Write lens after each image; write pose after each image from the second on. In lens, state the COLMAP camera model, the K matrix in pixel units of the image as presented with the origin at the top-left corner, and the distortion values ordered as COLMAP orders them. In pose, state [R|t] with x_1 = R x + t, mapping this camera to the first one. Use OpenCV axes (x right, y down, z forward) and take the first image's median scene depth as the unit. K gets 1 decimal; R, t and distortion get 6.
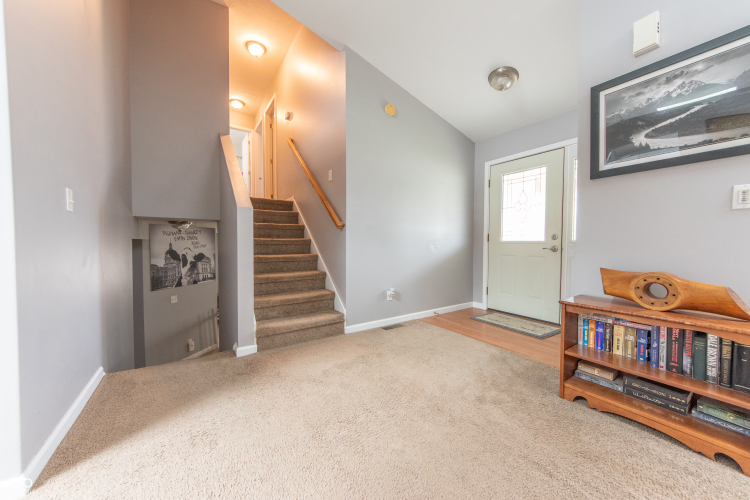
lens RADIAL K [[272.1, 0, 375.0], [0, 272.1, 250.0], [0, 0, 1]] dist [0.036600, 0.000019]
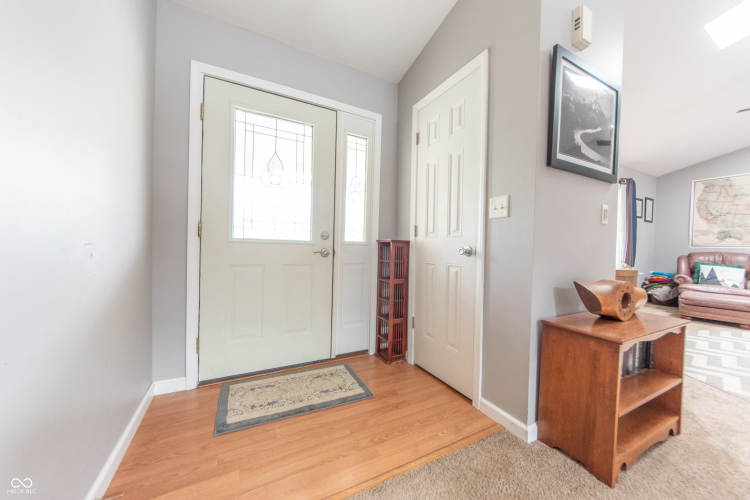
lens RADIAL K [[270.0, 0, 376.2], [0, 270.0, 250.5], [0, 0, 1]] dist [-0.010372, 0.004107]
pose [[0.111142, -0.017136, 0.993657, -0.003730], [-0.001232, 0.999848, 0.017381, -0.020545], [-0.993804, -0.003156, 0.111104, 0.752101]]
